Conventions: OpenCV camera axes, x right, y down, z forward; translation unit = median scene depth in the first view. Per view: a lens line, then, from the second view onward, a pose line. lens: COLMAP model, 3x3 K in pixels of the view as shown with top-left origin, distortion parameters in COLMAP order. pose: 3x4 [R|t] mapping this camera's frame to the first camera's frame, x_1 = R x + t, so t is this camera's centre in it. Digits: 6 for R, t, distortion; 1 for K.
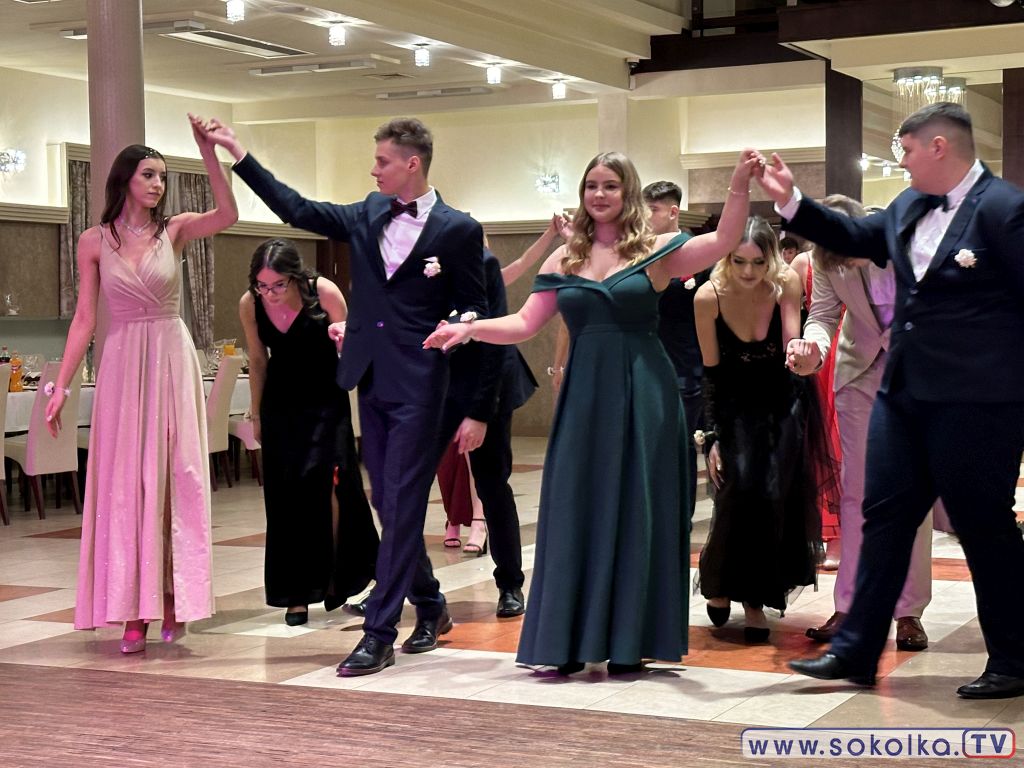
lens RADIAL K [[1938.0, 0, 494.0], [0, 1938.0, 383.9], [0, 0, 1]] dist [0.093181, 0.277678]
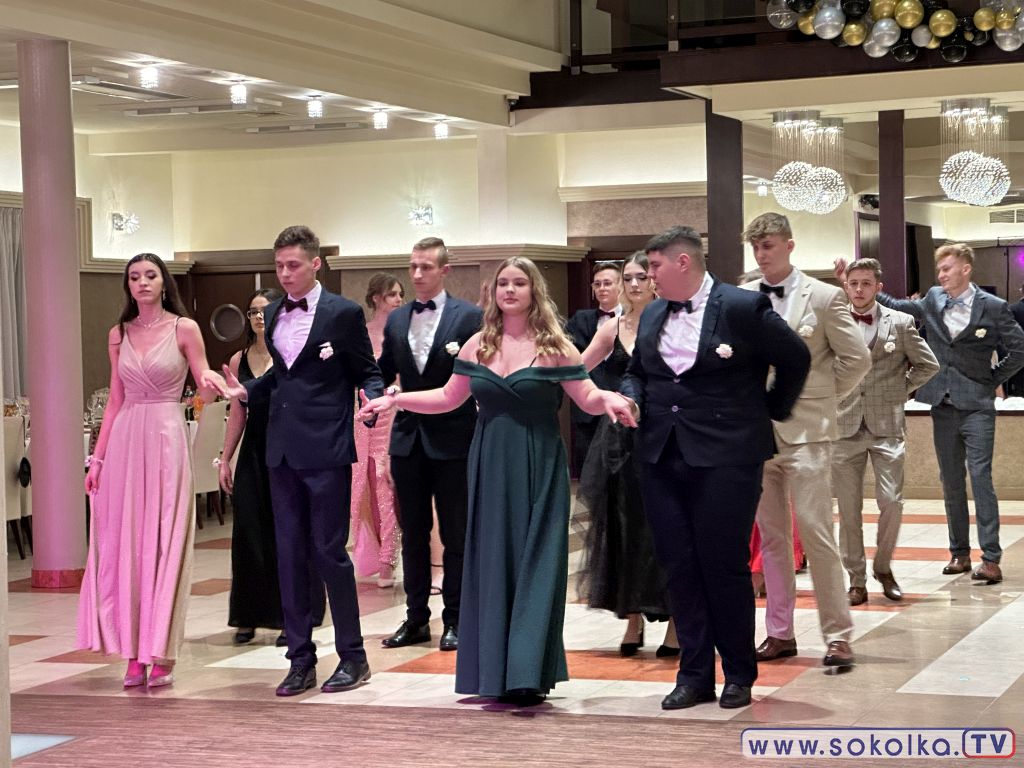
lens RADIAL K [[2299.4, 0, 508.5], [0, 2299.4, 382.1], [0, 0, 1]] dist [0.175993, 0.876337]
pose [[0.995759, -0.013445, 0.091010, -0.040563], [0.014289, 0.999861, -0.008629, -0.012073], [-0.090881, 0.009893, 0.995813, -0.170446]]
